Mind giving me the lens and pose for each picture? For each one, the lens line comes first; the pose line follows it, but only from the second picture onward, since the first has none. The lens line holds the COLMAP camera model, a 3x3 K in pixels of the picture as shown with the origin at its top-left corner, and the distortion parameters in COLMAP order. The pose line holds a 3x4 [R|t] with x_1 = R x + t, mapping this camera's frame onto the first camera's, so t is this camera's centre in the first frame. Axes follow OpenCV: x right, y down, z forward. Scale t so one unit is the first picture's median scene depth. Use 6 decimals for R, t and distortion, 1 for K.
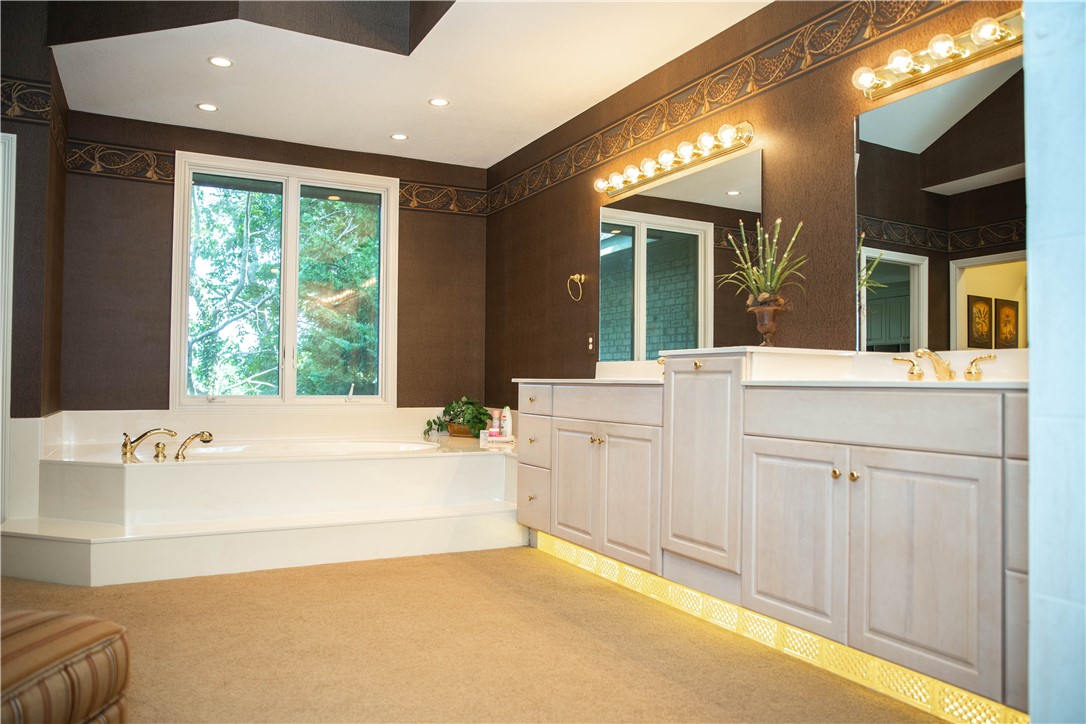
lens RADIAL K [[732.8, 0, 540.2], [0, 732.8, 368.7], [0, 0, 1]] dist [-0.058367, 0.039803]
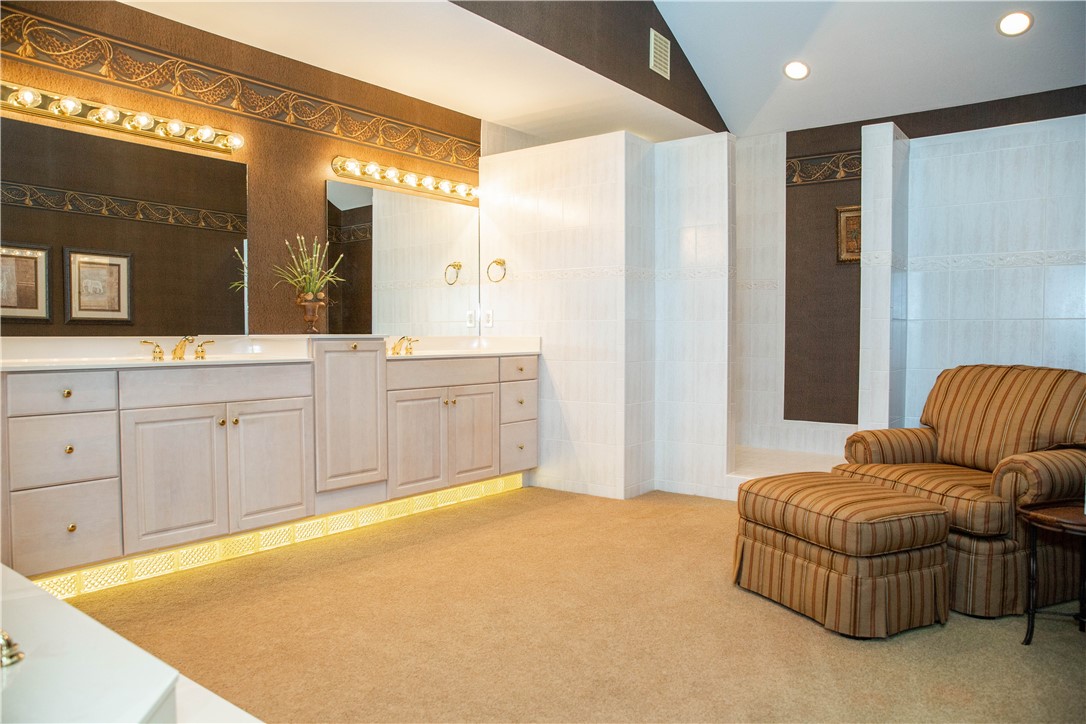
lens RADIAL K [[732.8, 0, 541.6], [0, 732.8, 361.7], [0, 0, 1]] dist [-0.058367, 0.039803]
pose [[-0.371502, -0.044643, 0.927358, -1.097946], [-0.020511, 0.998994, 0.039874, -0.034898], [-0.928206, -0.004208, -0.372044, 1.080746]]
